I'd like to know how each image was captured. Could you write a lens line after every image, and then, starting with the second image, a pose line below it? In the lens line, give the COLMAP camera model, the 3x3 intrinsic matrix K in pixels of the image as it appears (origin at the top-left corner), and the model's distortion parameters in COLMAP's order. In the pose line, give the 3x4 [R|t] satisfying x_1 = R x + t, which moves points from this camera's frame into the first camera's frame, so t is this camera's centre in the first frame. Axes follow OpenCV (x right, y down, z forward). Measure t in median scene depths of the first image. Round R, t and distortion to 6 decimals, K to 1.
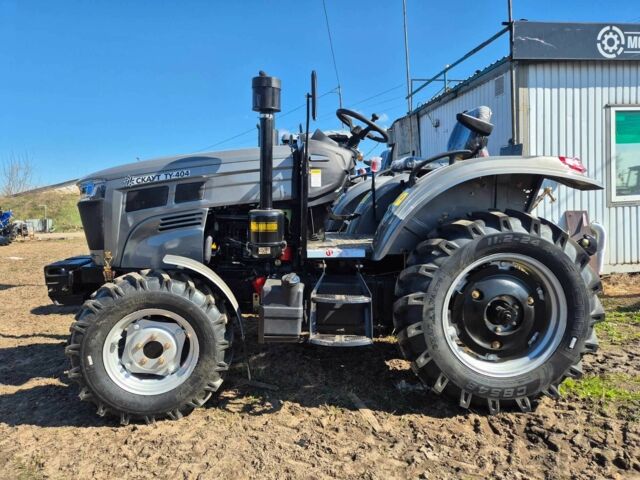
lens RADIAL K [[425.2, 0, 318.2], [0, 425.2, 235.7], [0, 0, 1]] dist [0.075573, -0.048099]
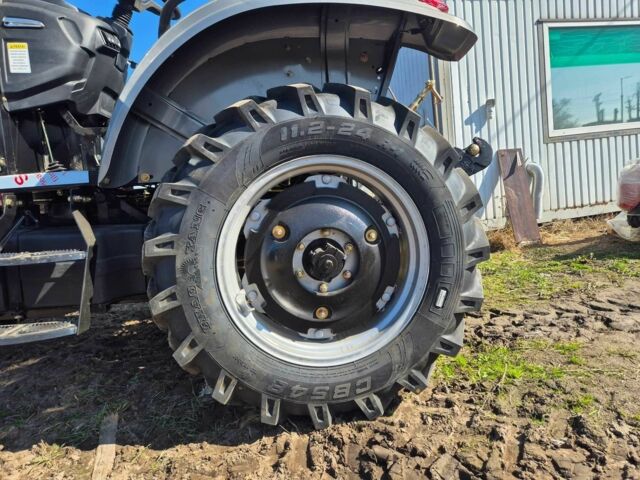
lens RADIAL K [[425.2, 0, 318.2], [0, 425.2, 235.7], [0, 0, 1]] dist [0.075573, -0.048099]
pose [[0.995622, -0.073809, 0.057354, 0.387163], [0.071655, 0.996676, 0.038753, 0.123317], [-0.060024, -0.034473, 0.997601, 0.416757]]
